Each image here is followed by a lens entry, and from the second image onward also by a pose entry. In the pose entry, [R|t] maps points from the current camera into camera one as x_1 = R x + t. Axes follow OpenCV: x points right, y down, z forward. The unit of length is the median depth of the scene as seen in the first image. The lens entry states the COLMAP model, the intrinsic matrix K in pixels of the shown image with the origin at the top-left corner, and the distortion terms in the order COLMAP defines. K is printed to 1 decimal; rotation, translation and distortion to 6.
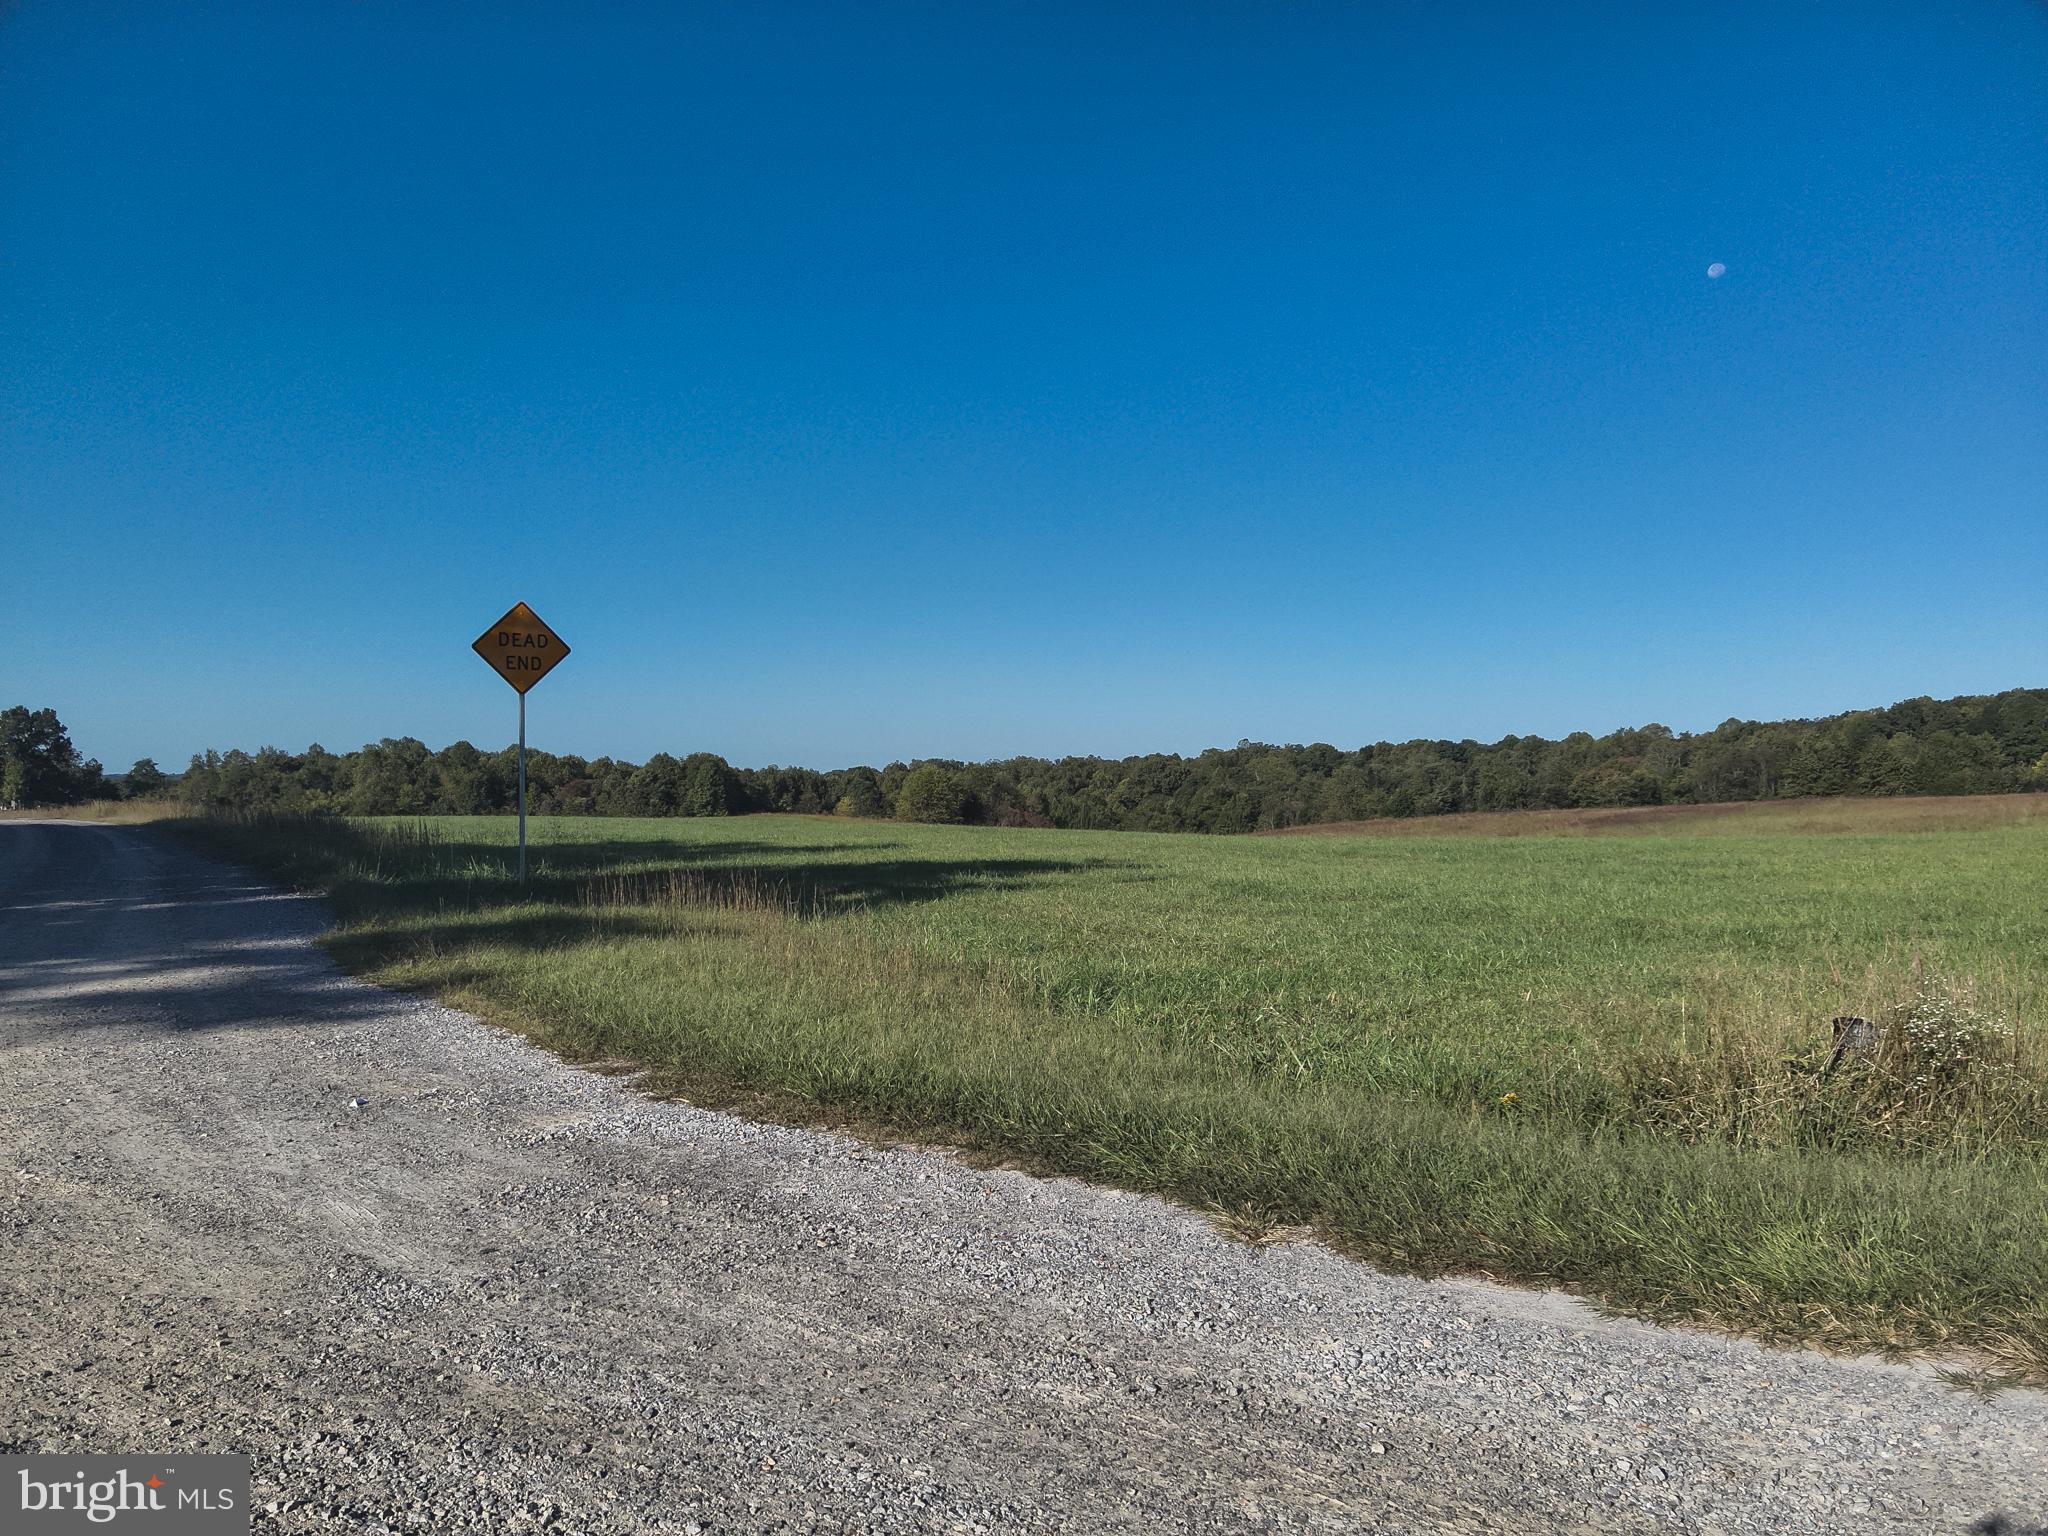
lens RADIAL K [[1472.1, 0, 1017.2], [0, 1472.1, 775.0], [0, 0, 1]] dist [0.107014, -0.195056]
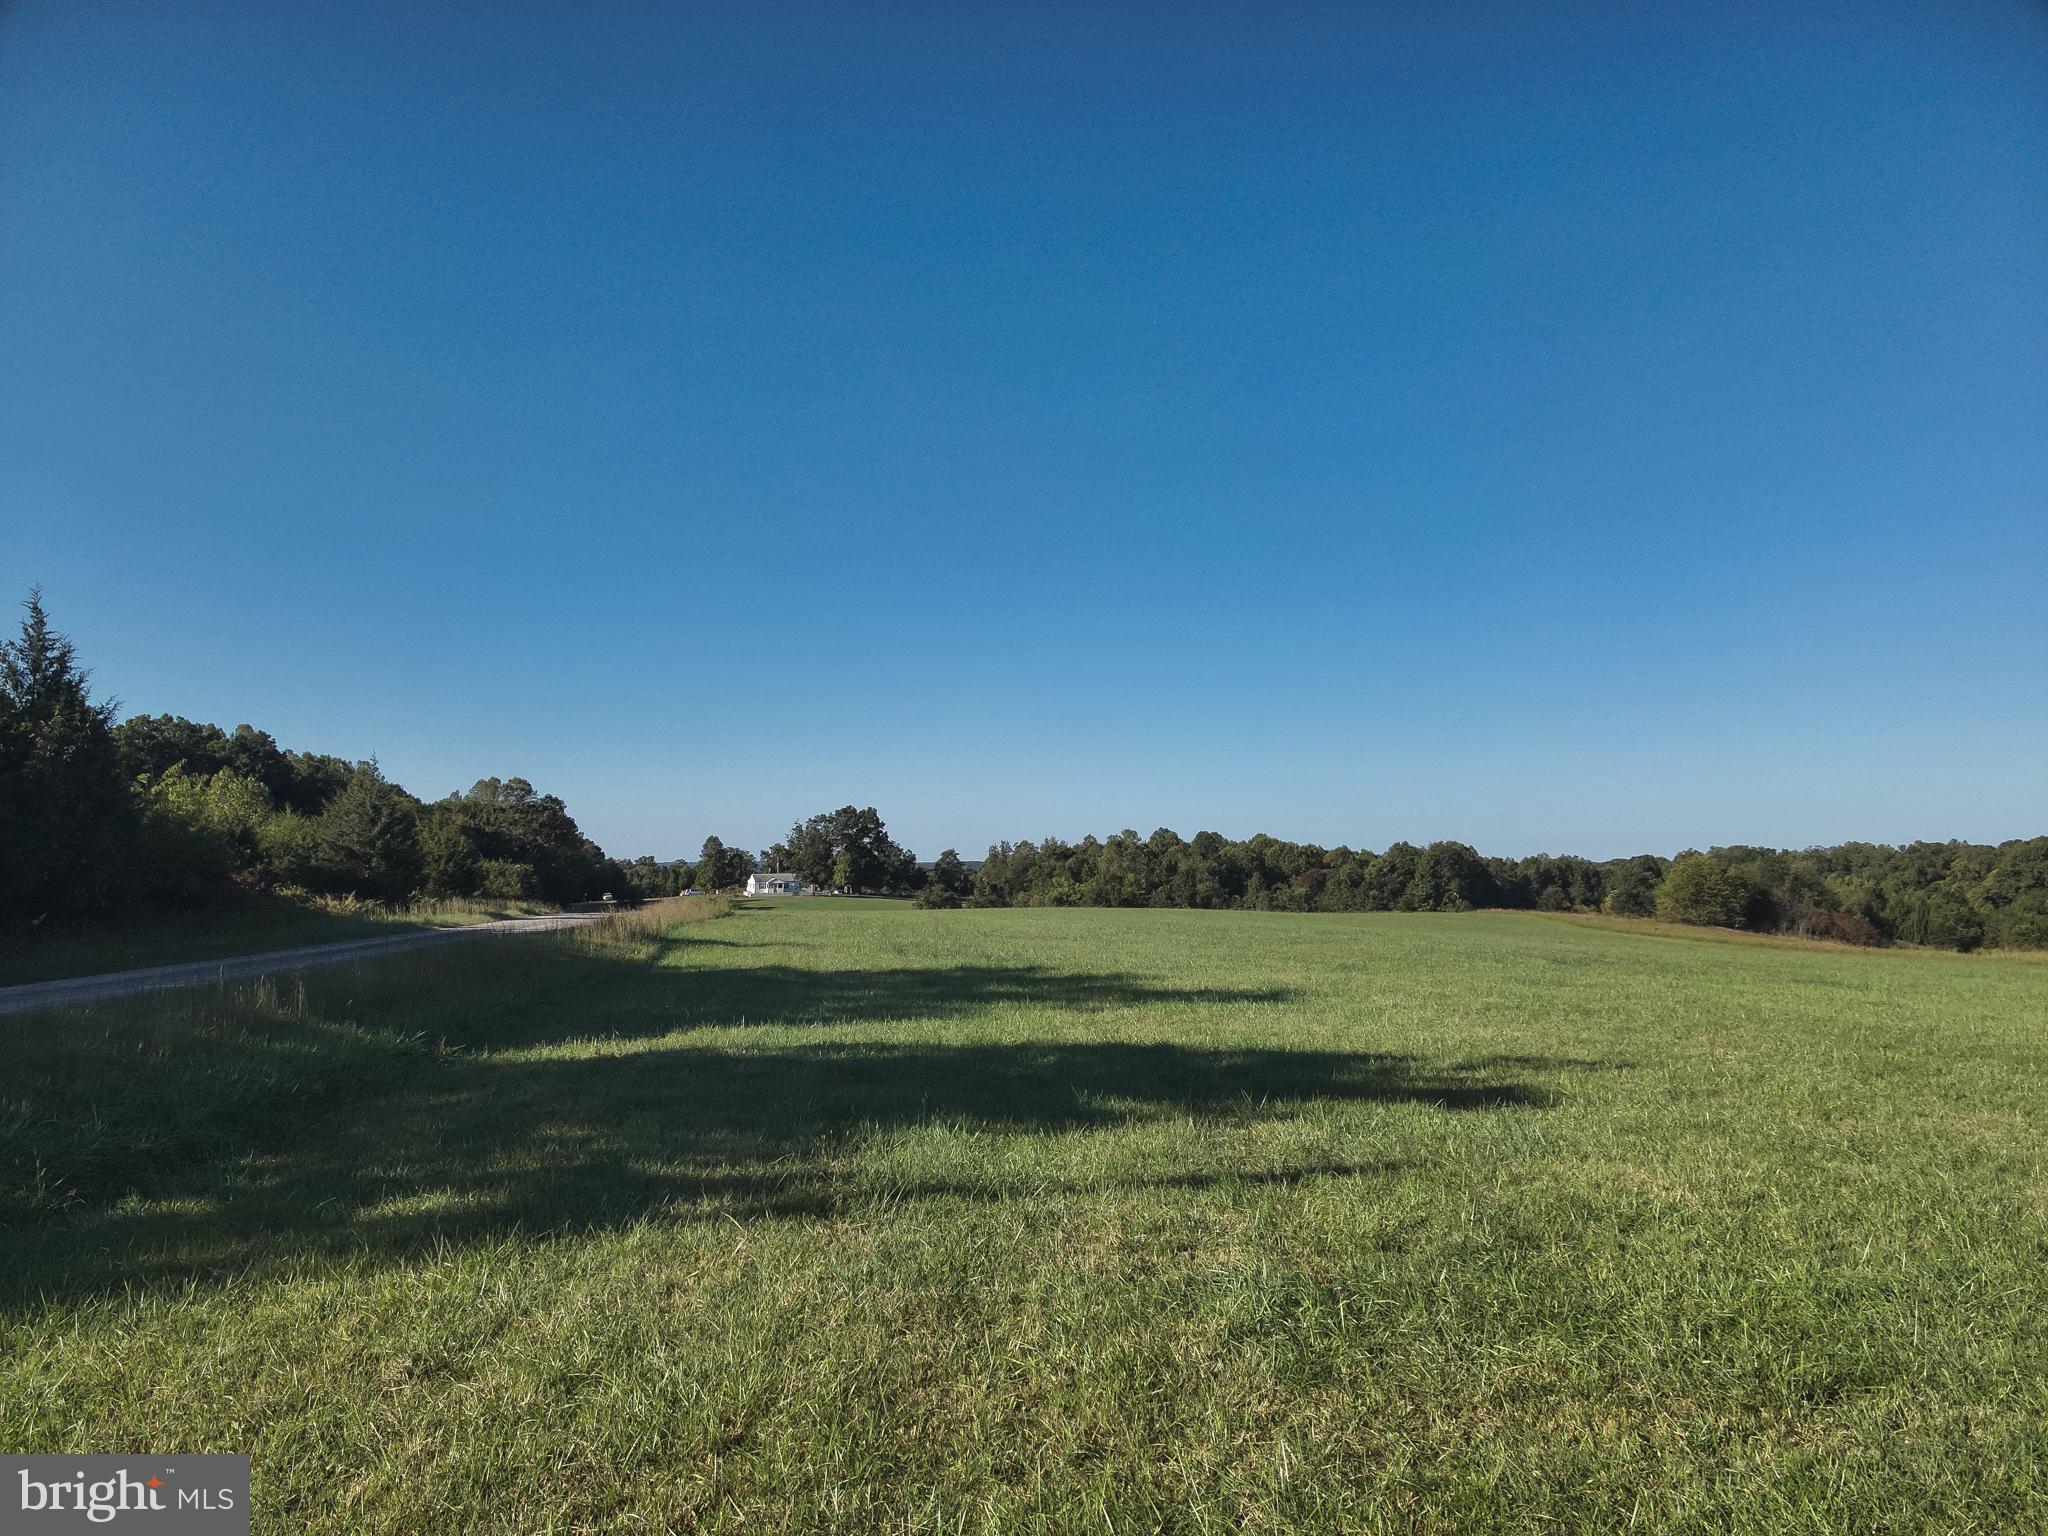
lens RADIAL K [[1472.1, 0, 1002.0], [0, 1472.1, 746.2], [0, 0, 1]] dist [0.107014, -0.195056]
pose [[0.866295, -0.039420, -0.497976, 0.015088], [0.000368, 0.996932, -0.078278, -0.001351], [0.499533, 0.067628, 0.863651, 0.039923]]
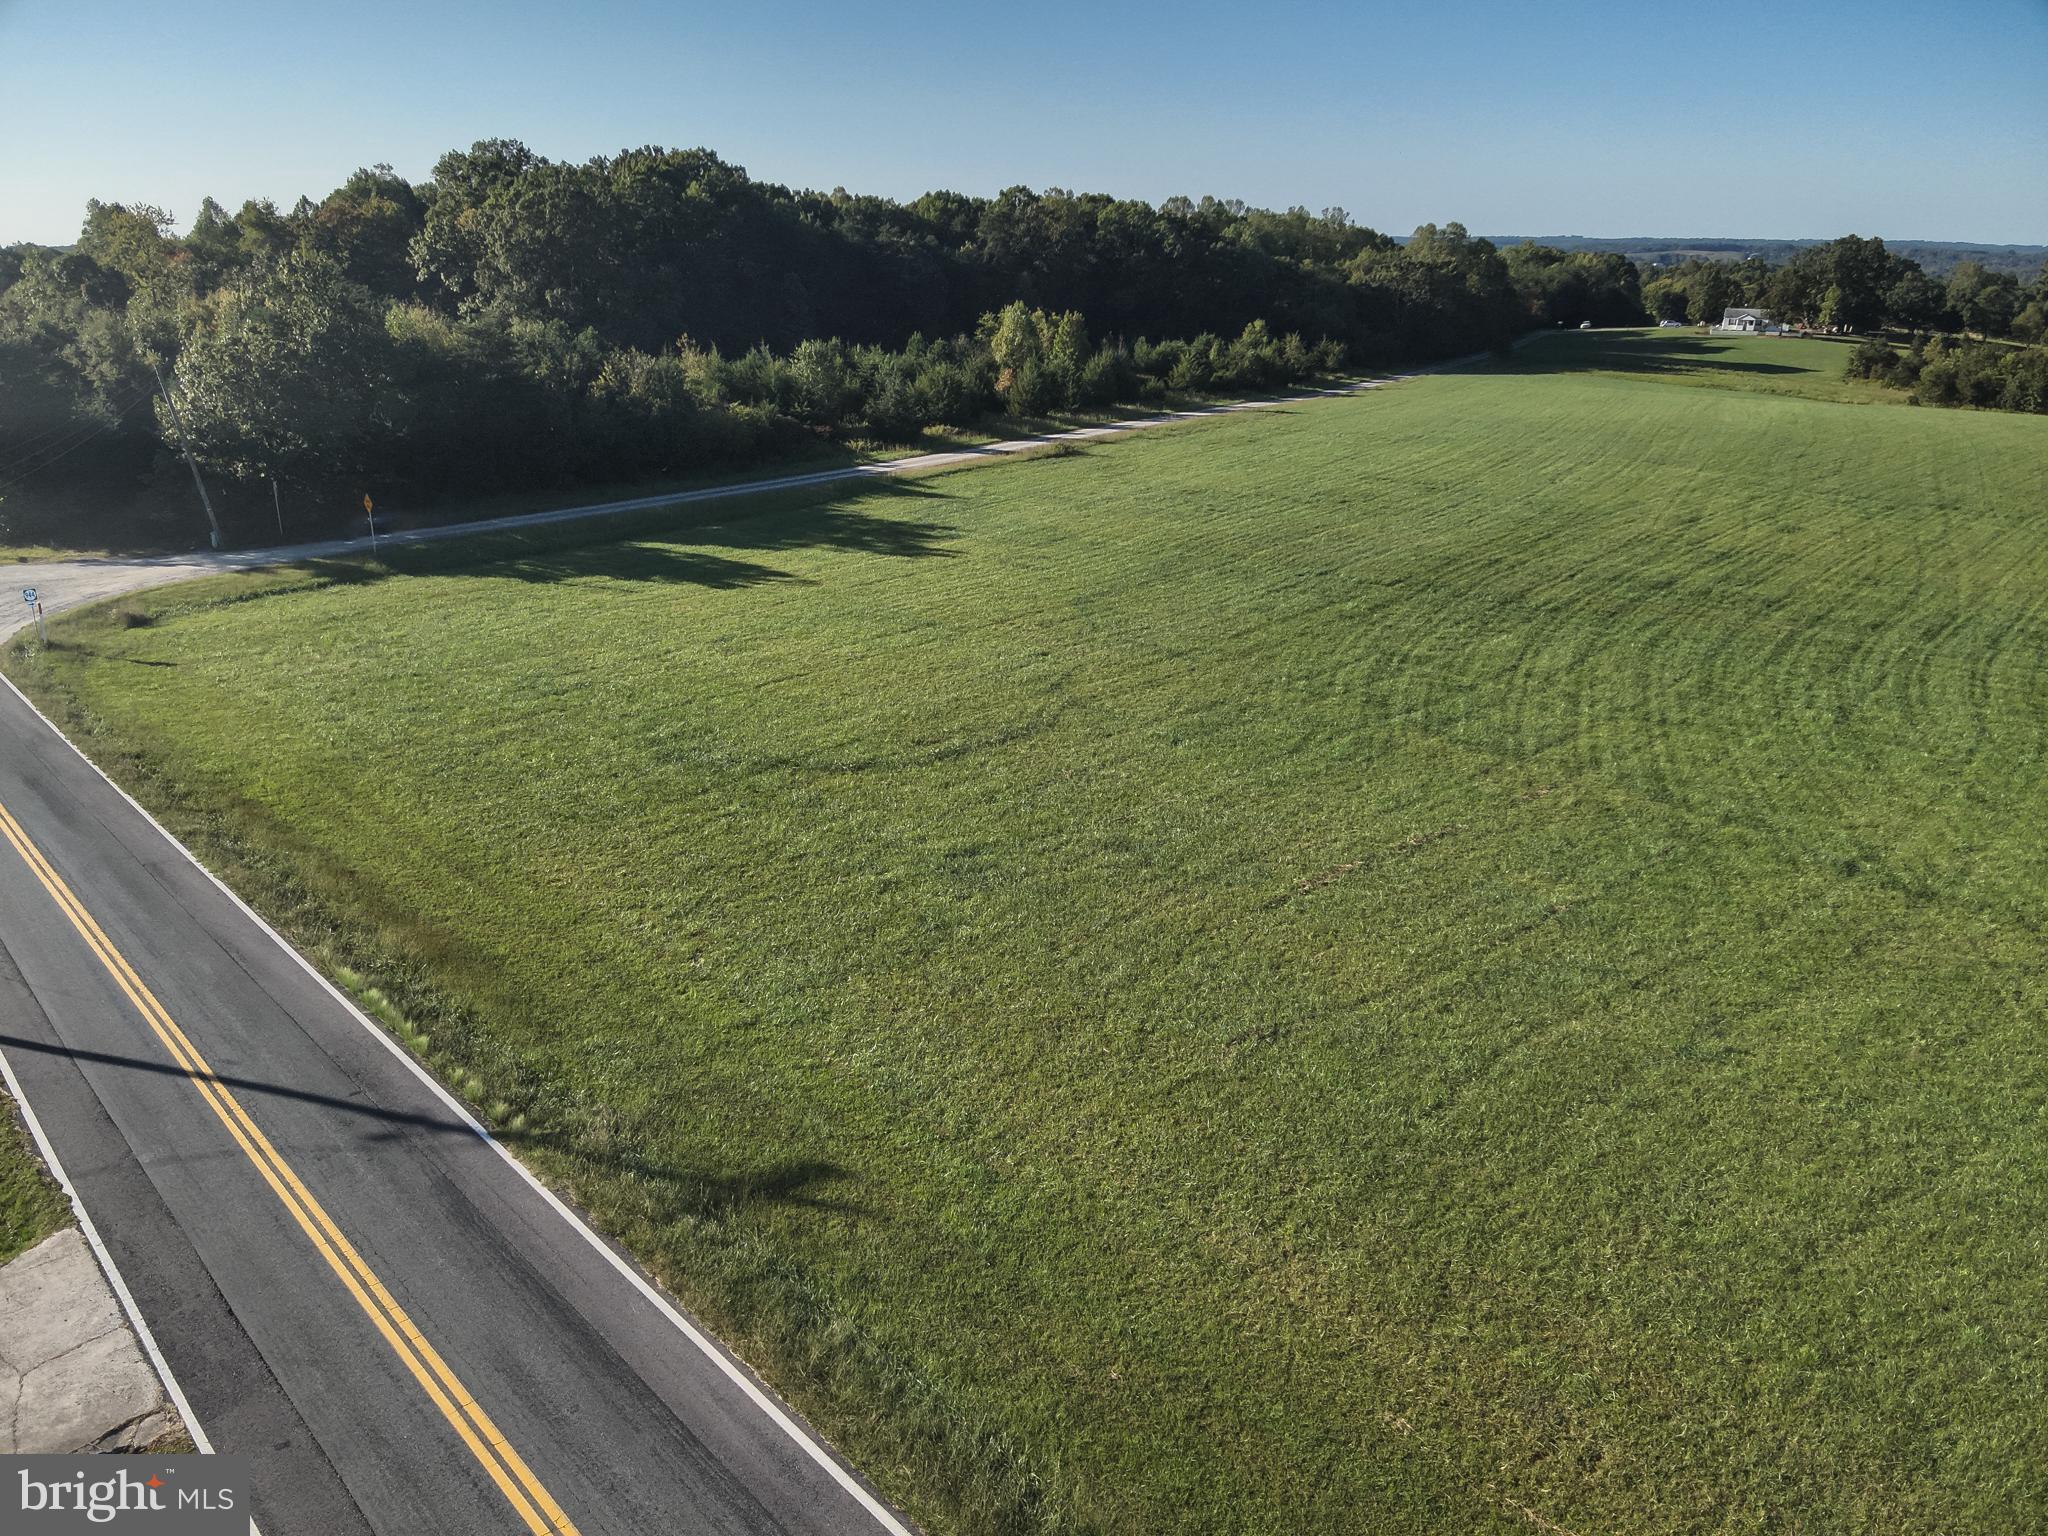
lens RADIAL K [[1472.1, 0, 1018.9], [0, 1472.1, 791.4], [0, 0, 1]] dist [0.107014, -0.195056]
pose [[0.308988, 0.334139, -0.890437, 0.198980], [-0.002149, 0.936494, 0.350677, -0.037427], [0.951064, -0.106442, 0.290083, 0.057622]]
